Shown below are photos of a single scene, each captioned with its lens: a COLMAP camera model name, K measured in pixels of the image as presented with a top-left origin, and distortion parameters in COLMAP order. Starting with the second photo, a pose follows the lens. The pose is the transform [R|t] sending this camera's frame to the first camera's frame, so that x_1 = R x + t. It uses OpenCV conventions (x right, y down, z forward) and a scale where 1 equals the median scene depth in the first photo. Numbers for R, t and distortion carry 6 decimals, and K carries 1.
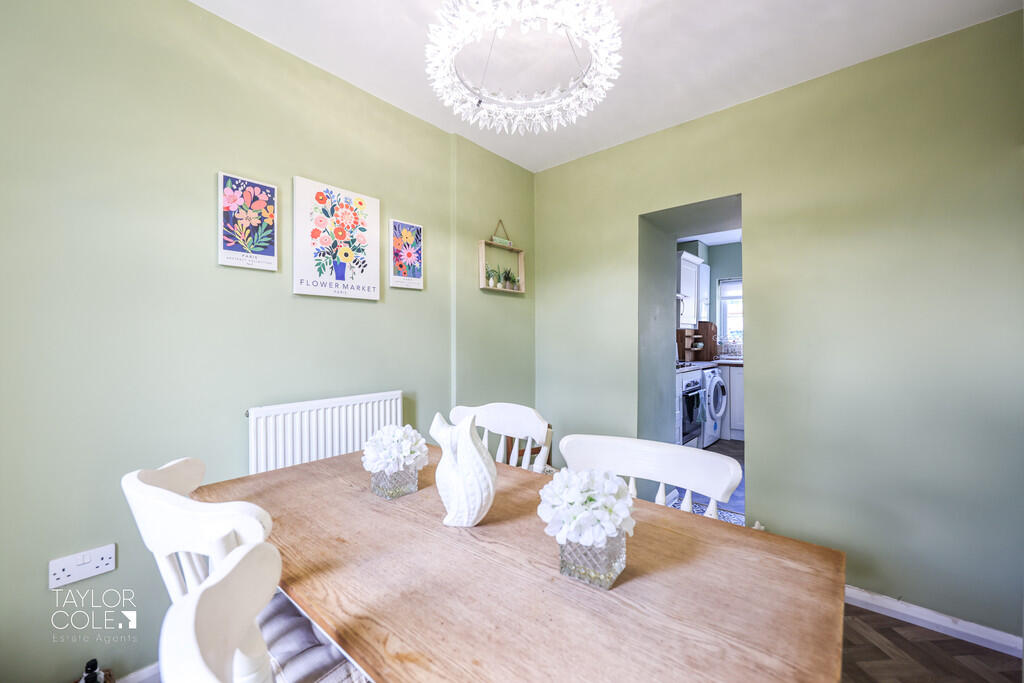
lens RADIAL K [[432.0, 0, 503.1], [0, 432.0, 344.0], [0, 0, 1]] dist [0.009474, -0.001279]
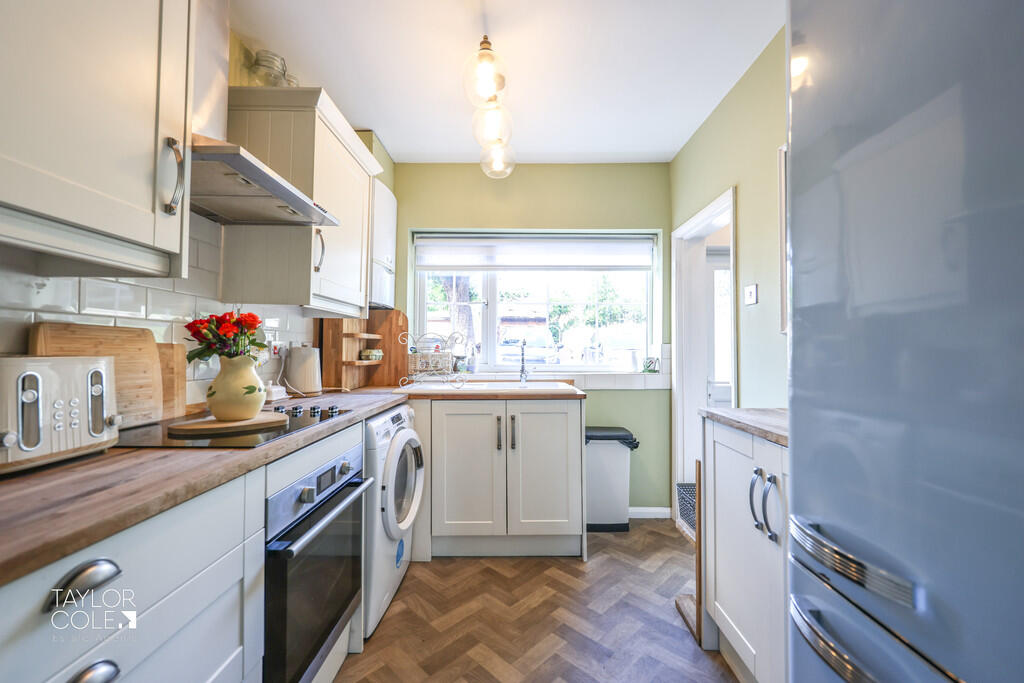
lens RADIAL K [[432.0, 0, 518.6], [0, 432.0, 340.9], [0, 0, 1]] dist [0.009474, -0.001279]
pose [[0.767584, 0.019972, 0.640637, 0.281809], [-0.001049, 0.999552, -0.029904, 0.002302], [-0.640947, 0.022282, 0.767261, 0.553734]]
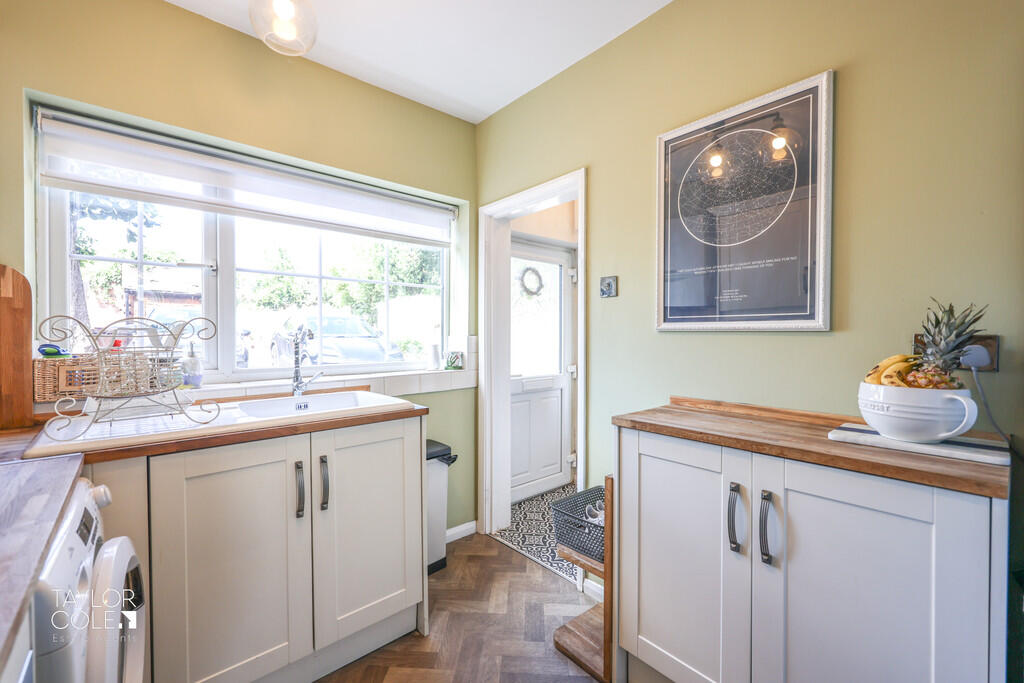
lens RADIAL K [[432.0, 0, 507.1], [0, 432.0, 341.5], [0, 0, 1]] dist [0.009474, -0.001279]
pose [[0.156216, -0.010443, 0.987668, 0.312626], [0.006862, 0.999931, 0.009488, -0.008312], [-0.987699, 0.005295, 0.156277, 0.742410]]
